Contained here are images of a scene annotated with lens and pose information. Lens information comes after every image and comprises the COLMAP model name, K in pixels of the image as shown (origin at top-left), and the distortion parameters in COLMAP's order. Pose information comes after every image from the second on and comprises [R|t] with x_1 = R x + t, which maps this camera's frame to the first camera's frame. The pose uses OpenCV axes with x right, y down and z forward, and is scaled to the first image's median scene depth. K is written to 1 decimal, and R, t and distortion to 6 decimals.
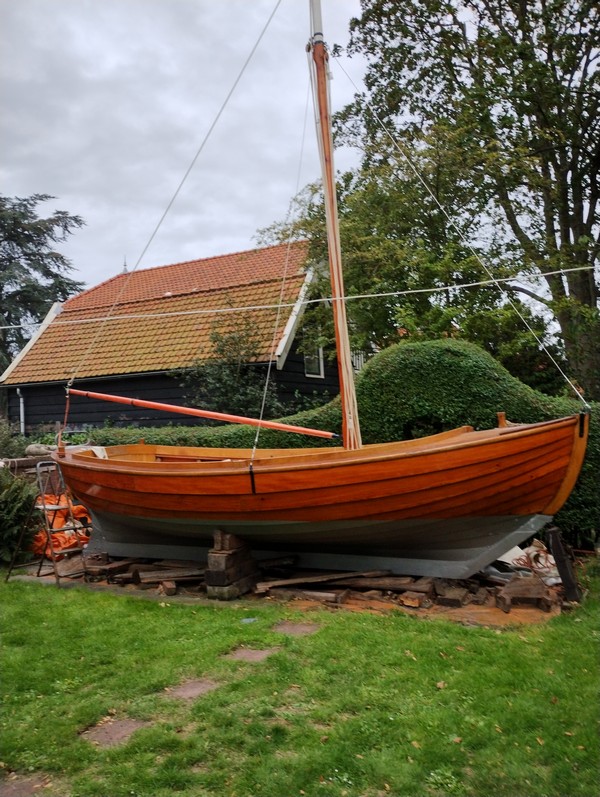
lens RADIAL K [[701.5, 0, 328.1], [0, 701.5, 395.1], [0, 0, 1]] dist [0.070942, -0.004060]
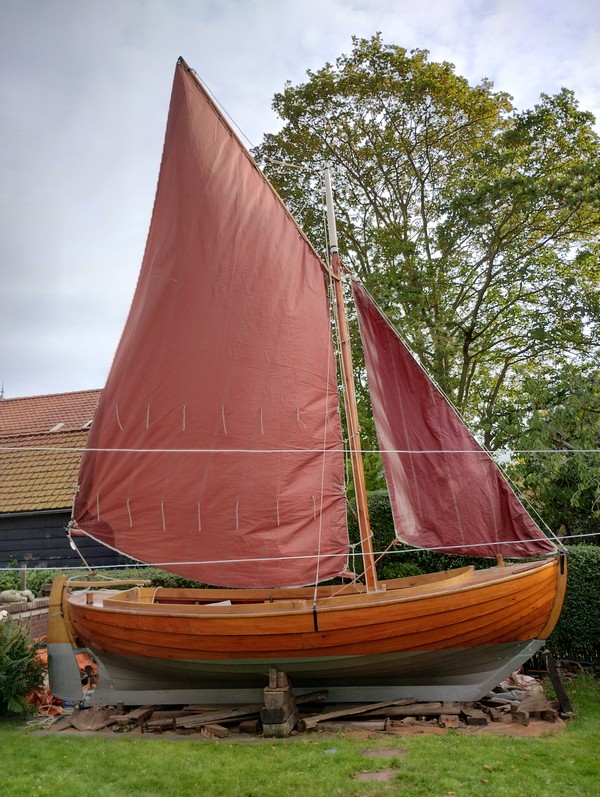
lens RADIAL K [[702.7, 0, 344.6], [0, 702.7, 369.4], [0, 0, 1]] dist [0.070692, -0.100537]
pose [[0.955095, 0.063978, 0.289311, -0.397298], [-0.001139, 0.977196, -0.212336, -0.028458], [-0.296299, 0.202472, 0.933388, -0.154800]]
